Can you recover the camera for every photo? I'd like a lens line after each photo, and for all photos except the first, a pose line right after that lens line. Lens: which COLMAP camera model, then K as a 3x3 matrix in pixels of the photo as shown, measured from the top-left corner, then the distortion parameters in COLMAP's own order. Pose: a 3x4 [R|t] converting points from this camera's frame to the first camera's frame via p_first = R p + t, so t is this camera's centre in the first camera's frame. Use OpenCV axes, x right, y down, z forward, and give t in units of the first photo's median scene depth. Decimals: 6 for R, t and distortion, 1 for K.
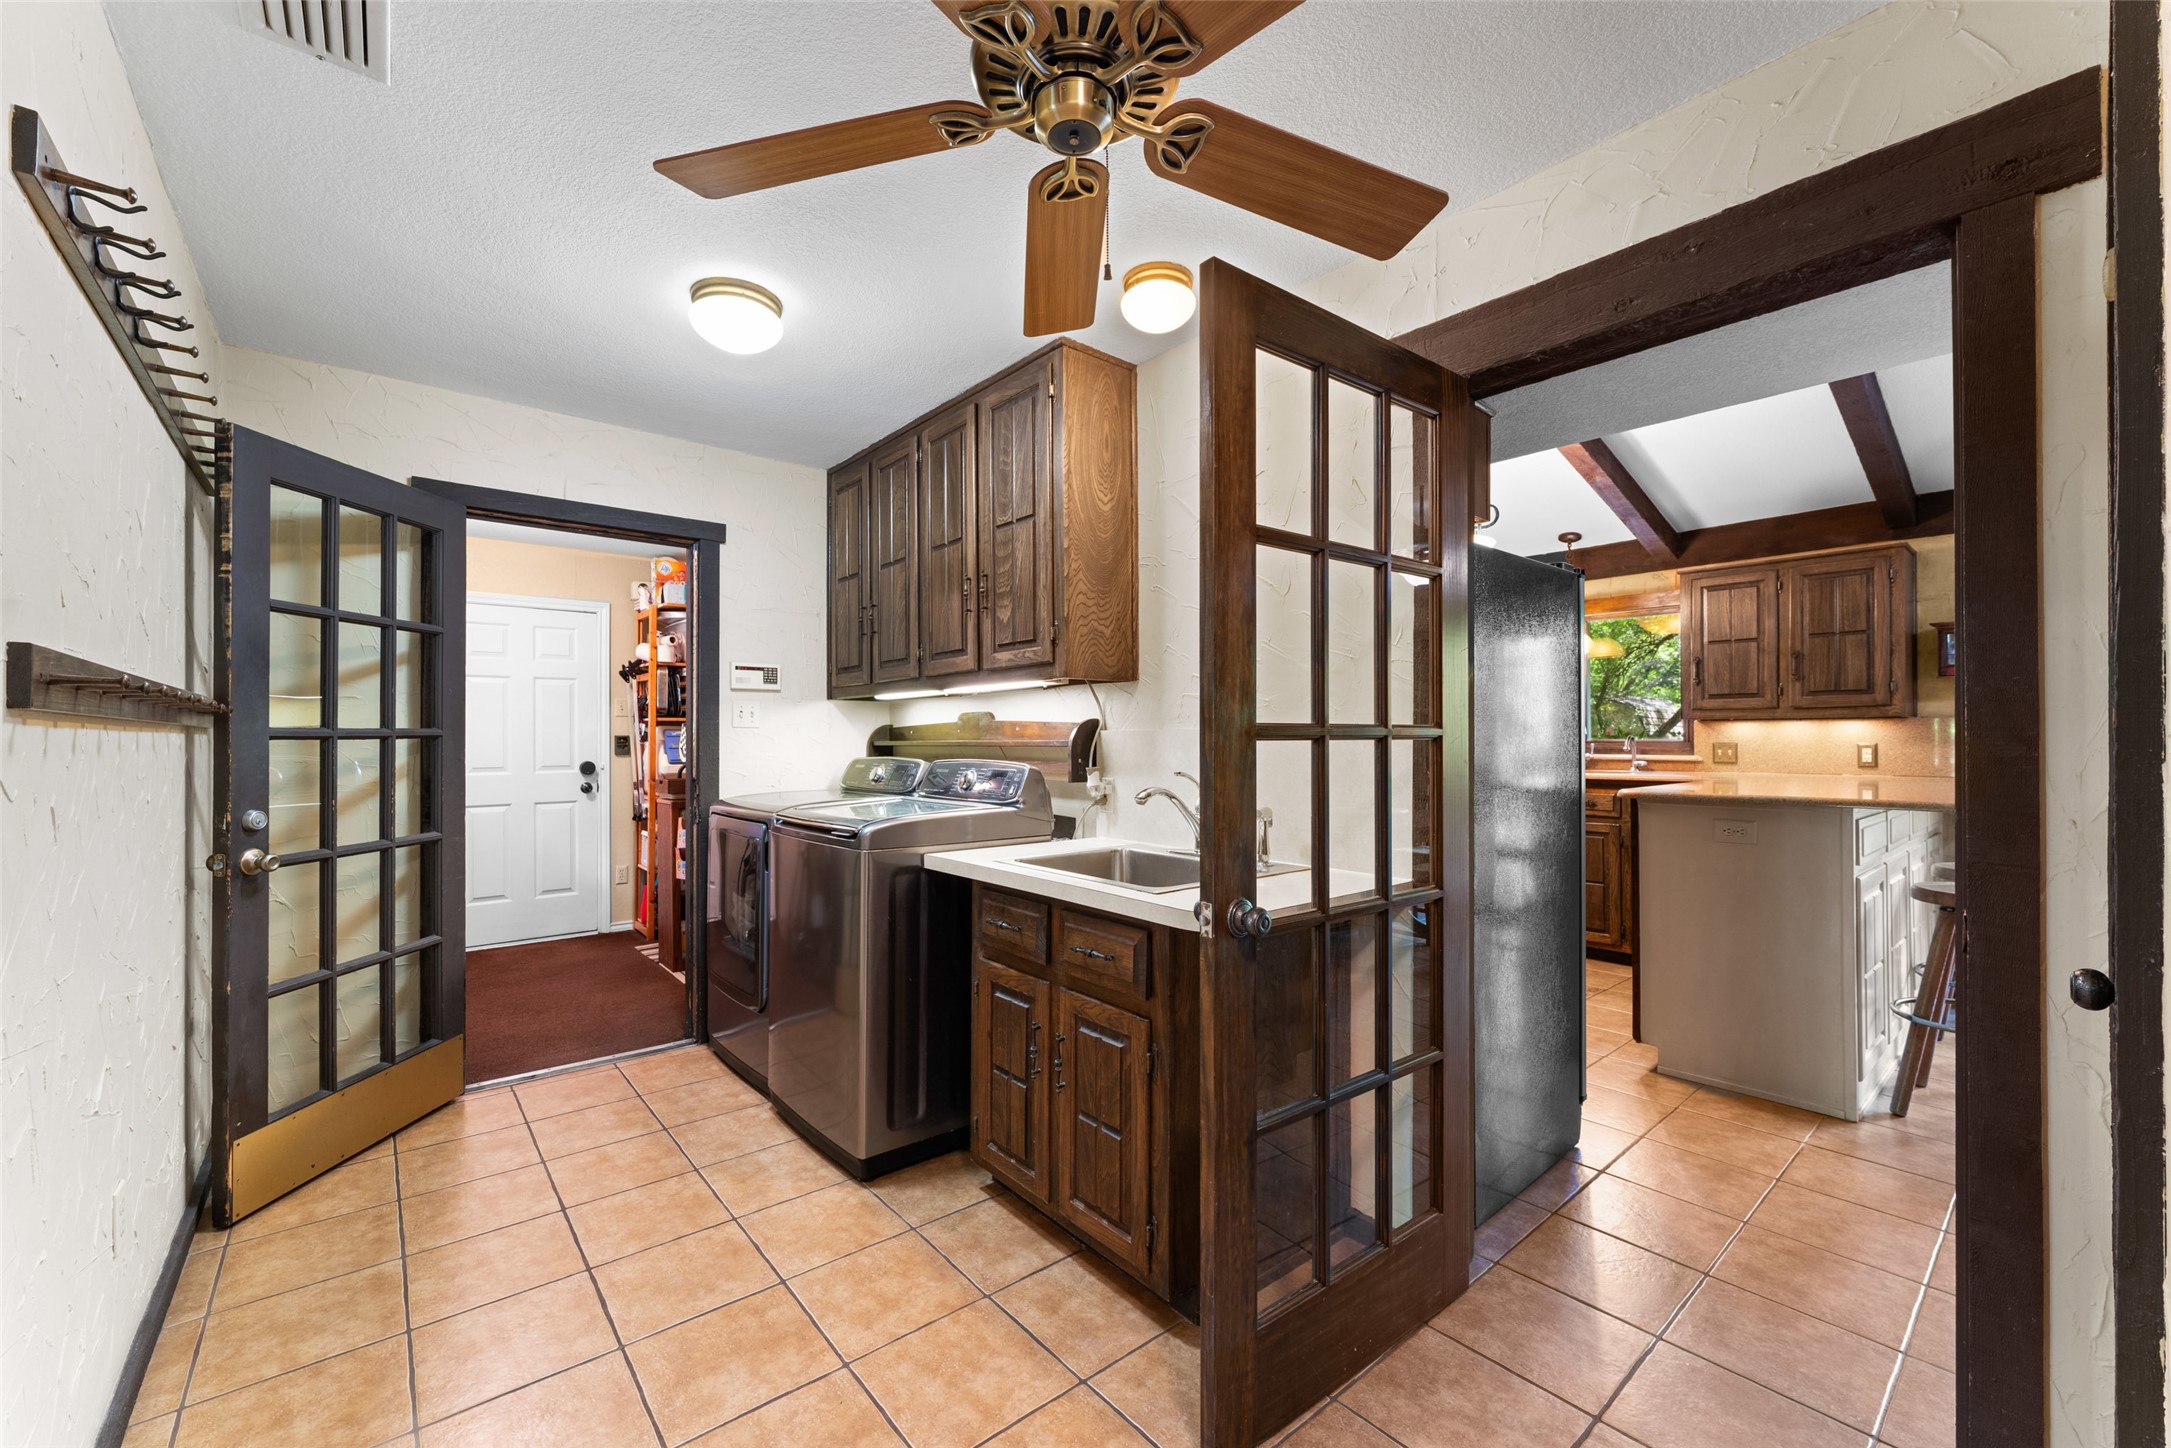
lens RADIAL K [[870.9, 0, 1080.0], [0, 870.9, 730.3], [0, 0, 1]] dist [-0.003308, 0.000432]
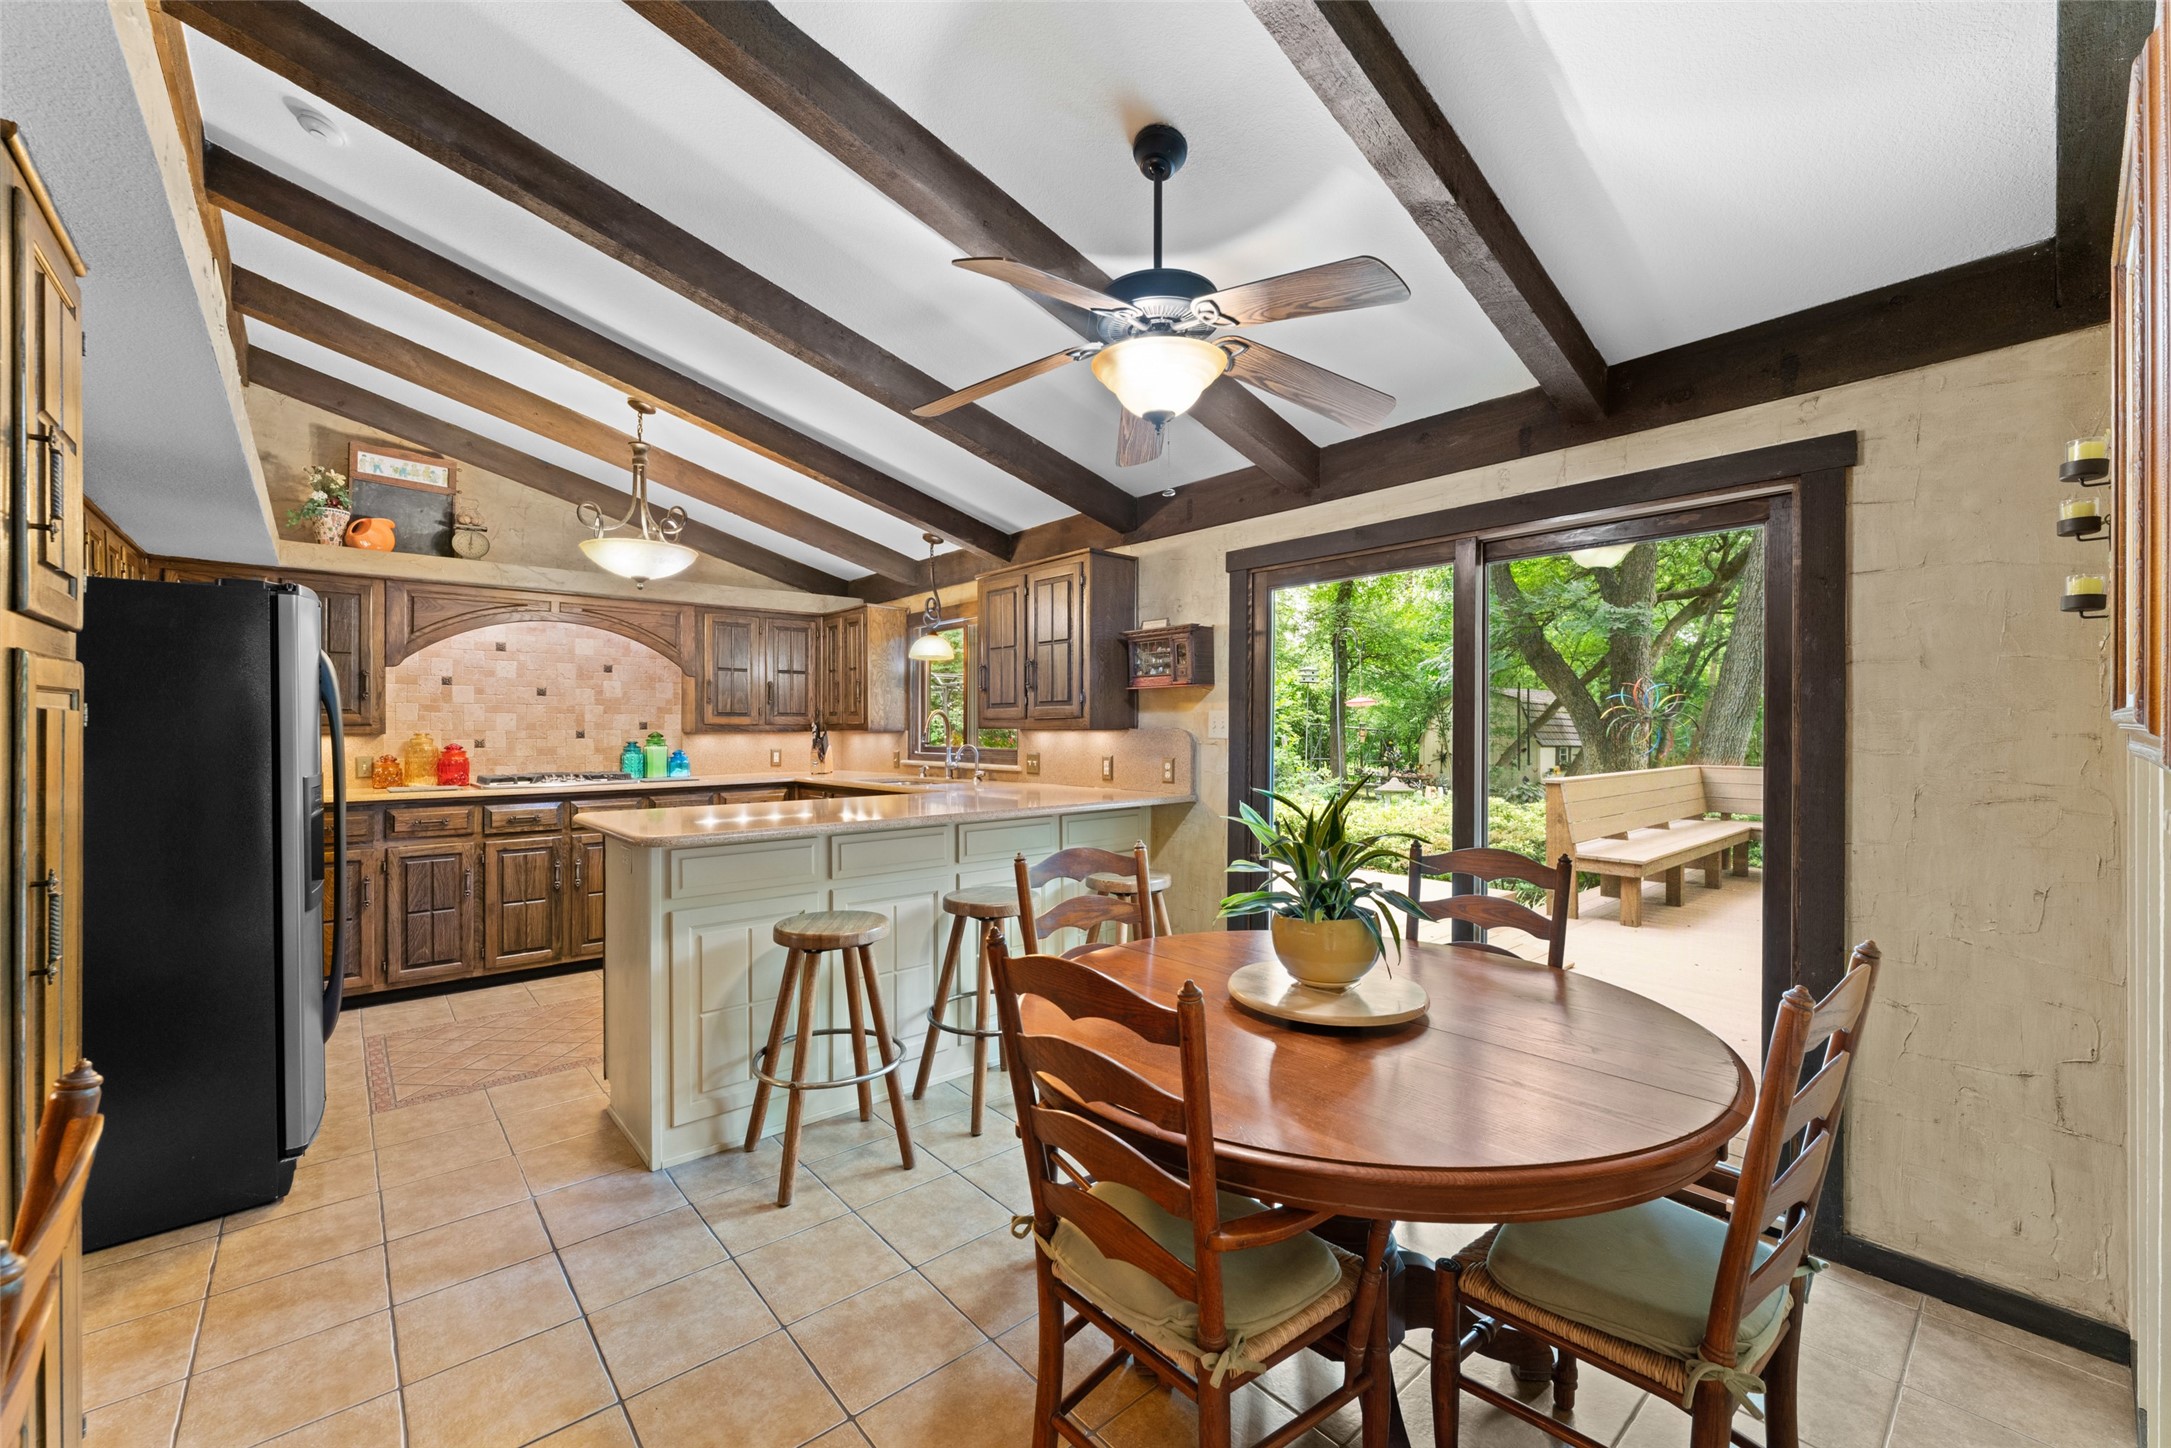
lens RADIAL K [[870.9, 0, 1087.8], [0, 870.9, 729.2], [0, 0, 1]] dist [-0.003308, 0.000432]
pose [[0.999817, 0.002139, 0.019019, 0.817714], [-0.002211, 0.999990, 0.003762, -0.016659], [-0.019011, -0.003803, 0.999812, 0.031738]]
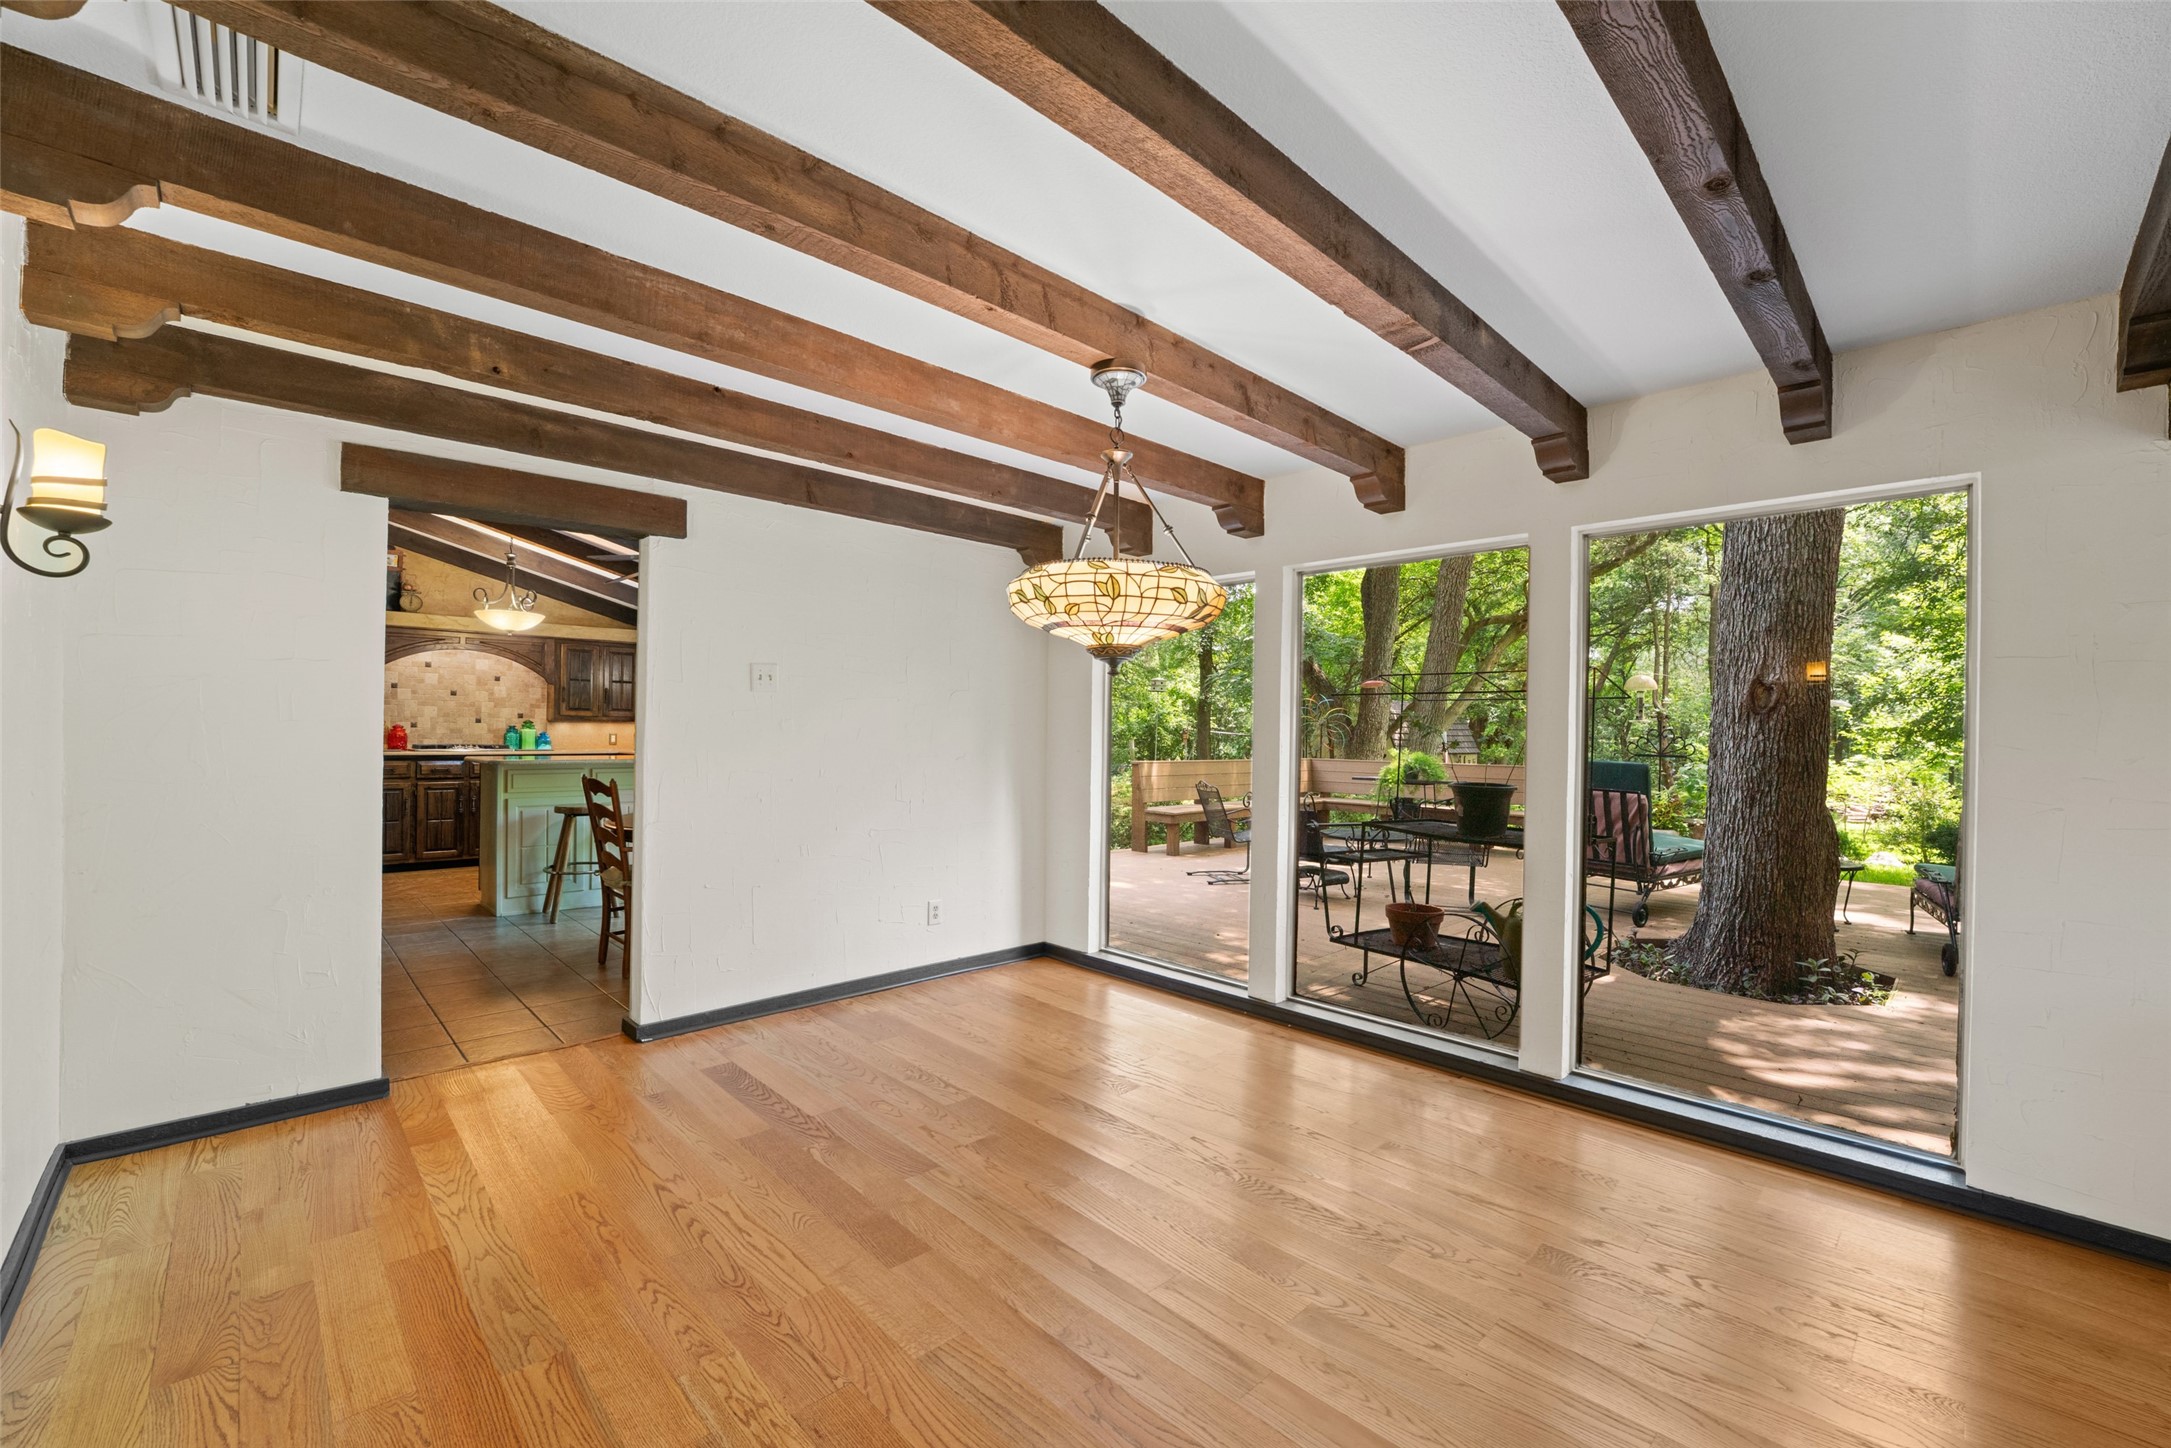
lens RADIAL K [[870.9, 0, 1030.3], [0, 870.9, 730.2], [0, 0, 1]] dist [-0.003308, 0.000432]
pose [[0.999156, 0.018292, 0.036772, 1.244847], [-0.018301, 0.999833, -0.000075, -0.004543], [-0.036767, -0.000598, 0.999324, -0.647754]]
